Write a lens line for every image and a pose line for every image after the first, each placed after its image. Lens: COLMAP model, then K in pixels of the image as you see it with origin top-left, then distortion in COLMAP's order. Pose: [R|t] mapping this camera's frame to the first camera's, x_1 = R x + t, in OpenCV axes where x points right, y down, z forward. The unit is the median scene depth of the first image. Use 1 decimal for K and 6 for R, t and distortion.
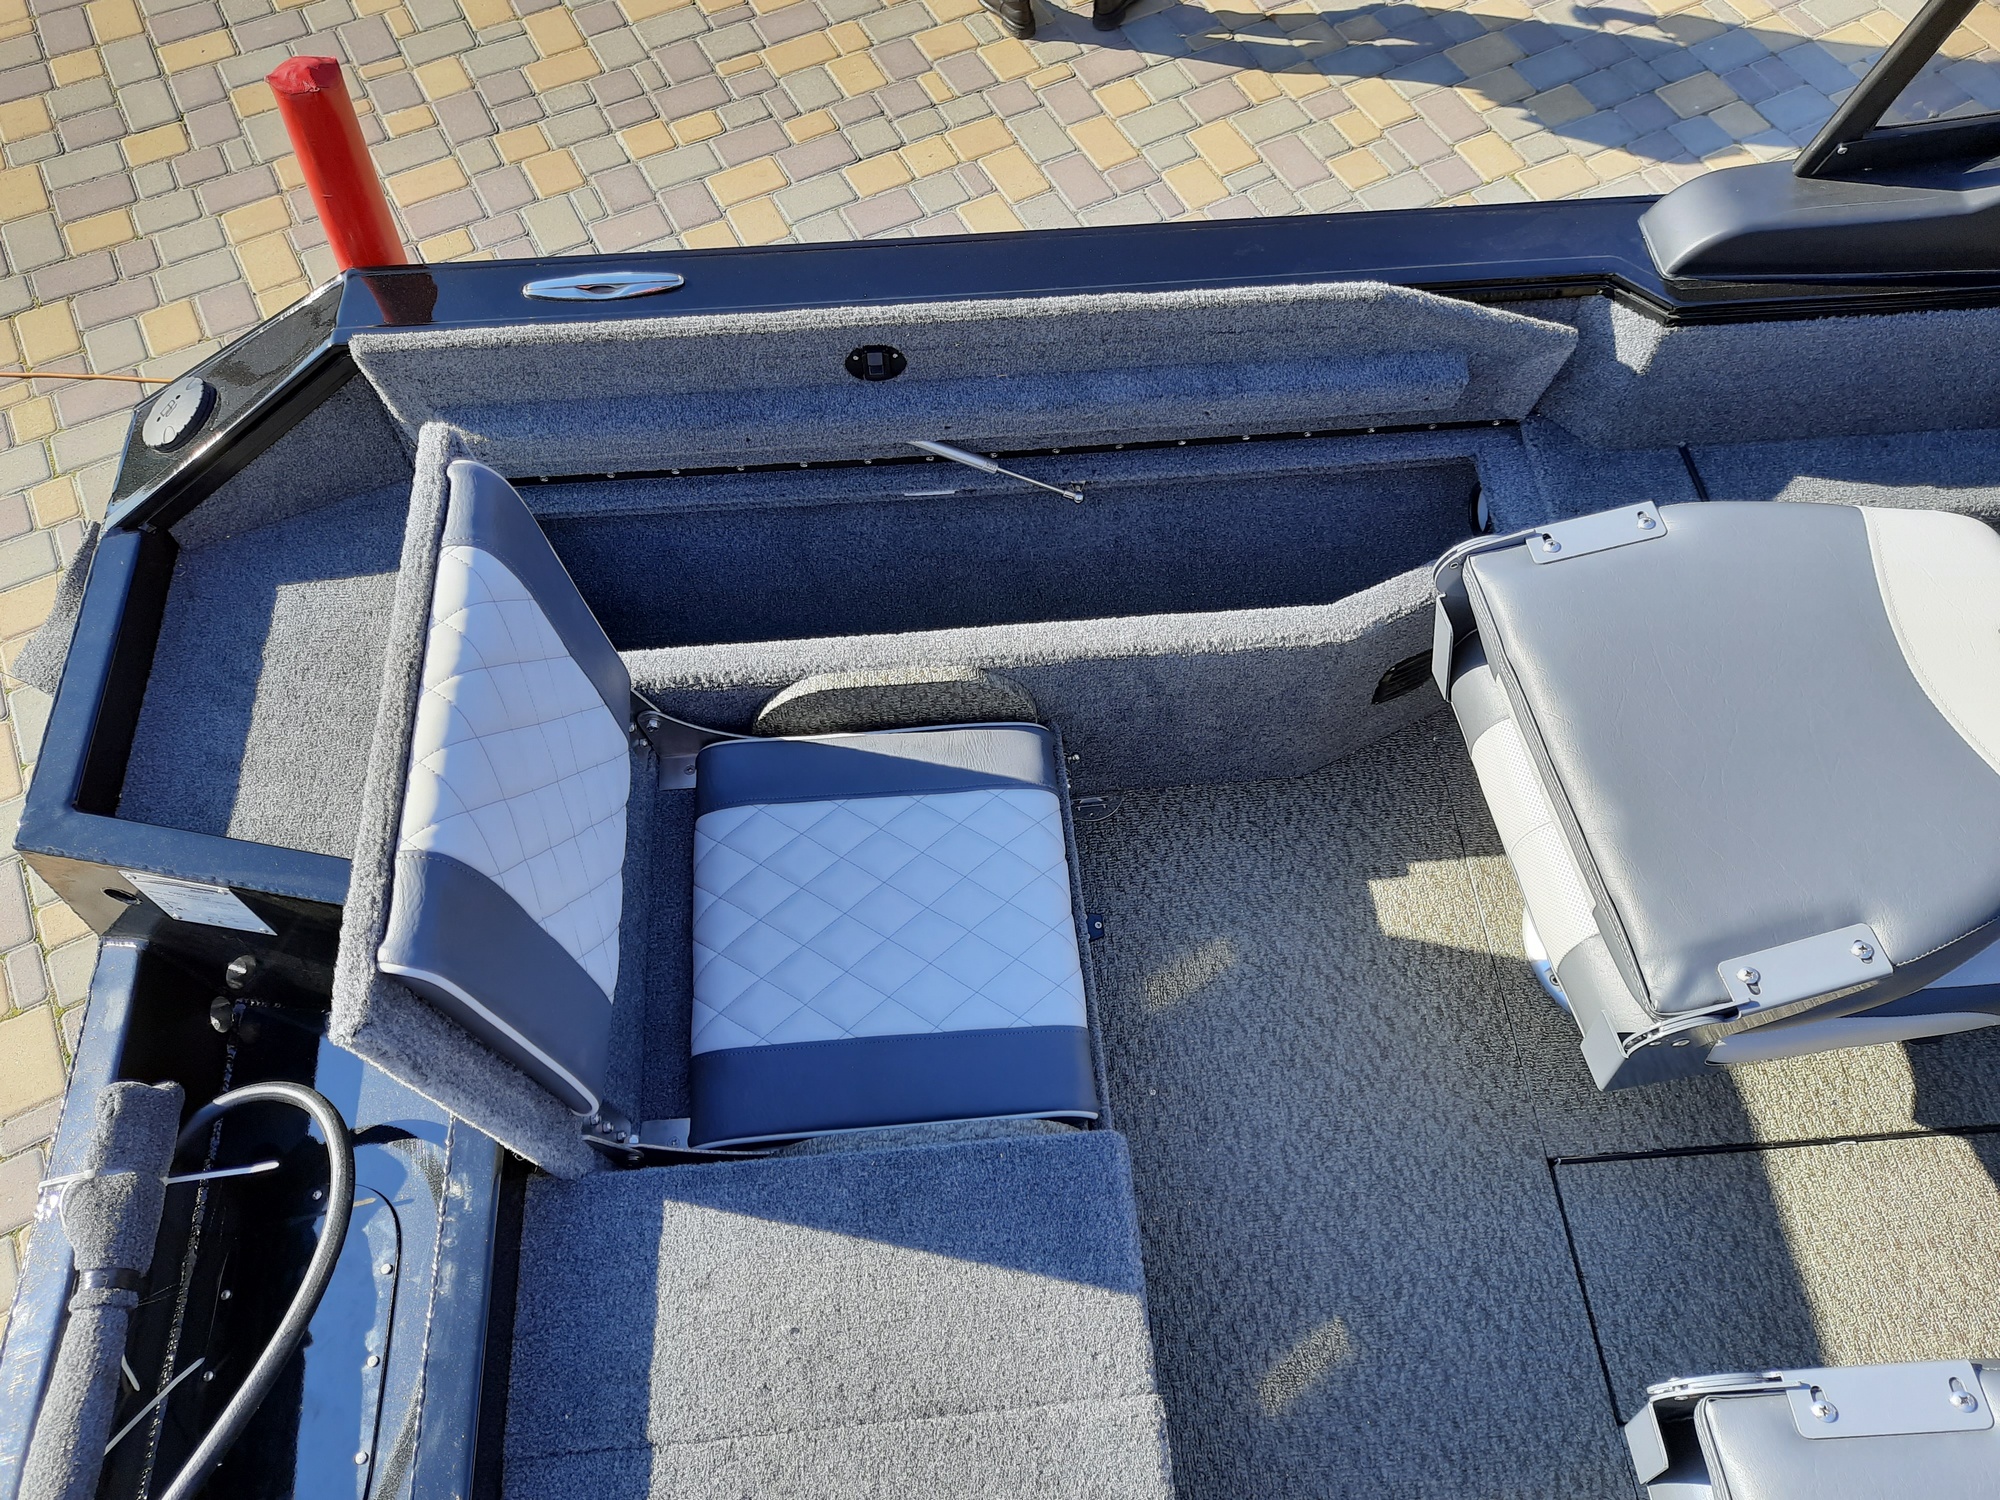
lens RADIAL K [[1427.1, 0, 989.4], [0, 1427.1, 743.3], [0, 0, 1]] dist [0.051667, -0.052964]
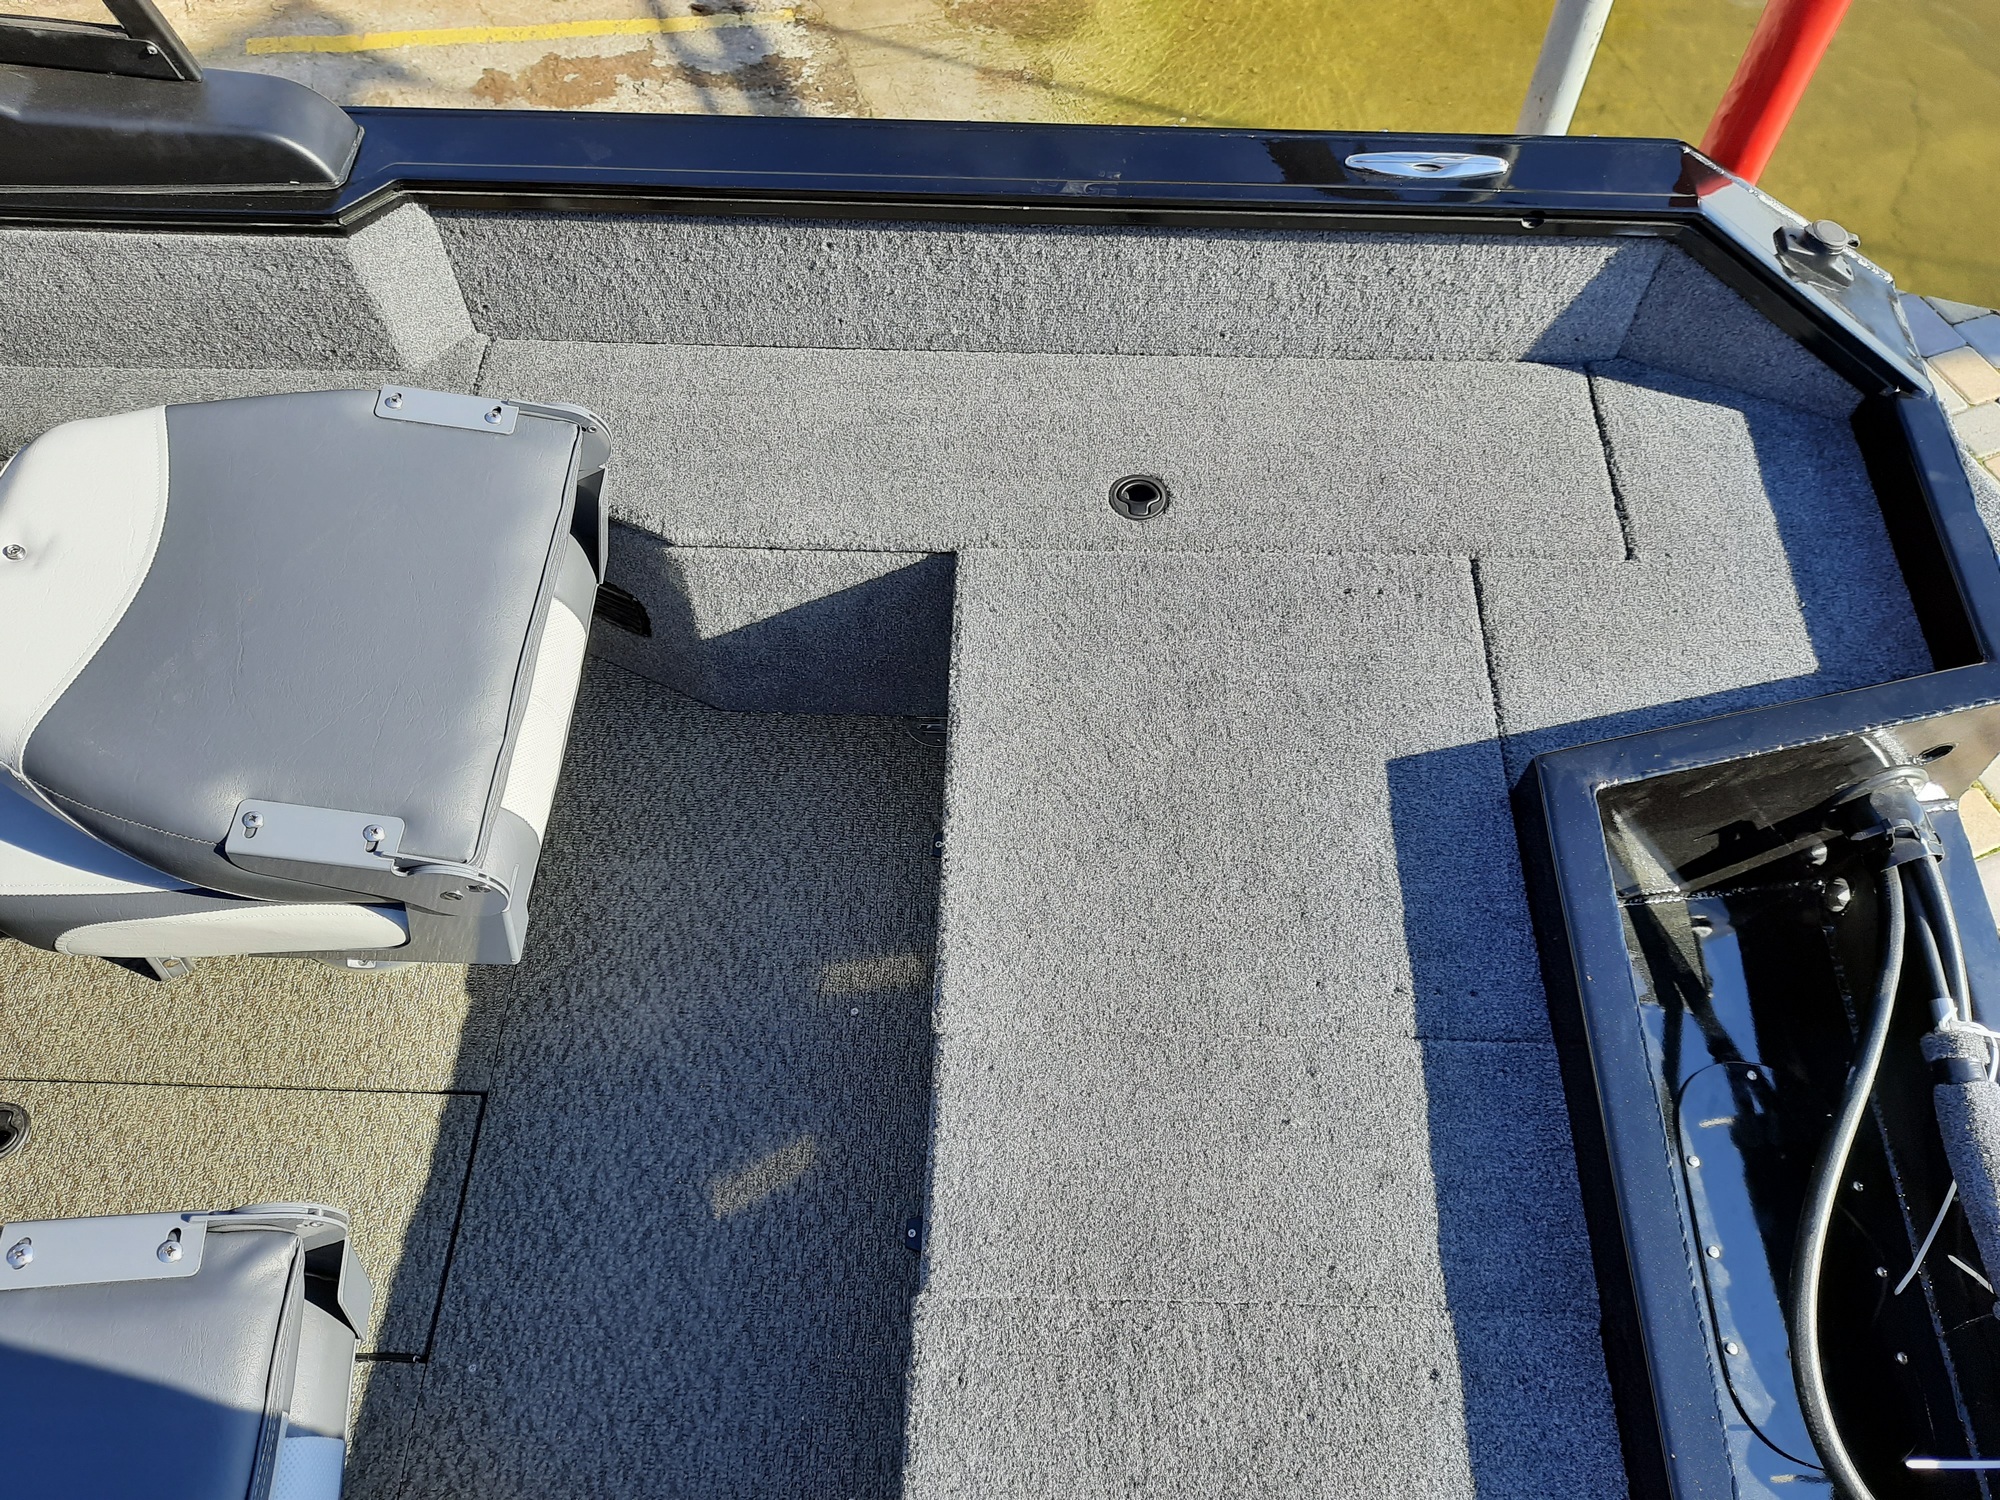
lens RADIAL K [[1435.8, 0, 1001.6], [0, 1435.8, 754.4], [0, 0, 1]] dist [0.060658, -0.055651]
pose [[-0.994129, -0.090621, 0.059127, 0.019729], [0.096710, -0.499062, 0.861153, -0.274804], [-0.048531, 0.861815, 0.504895, 0.225400]]
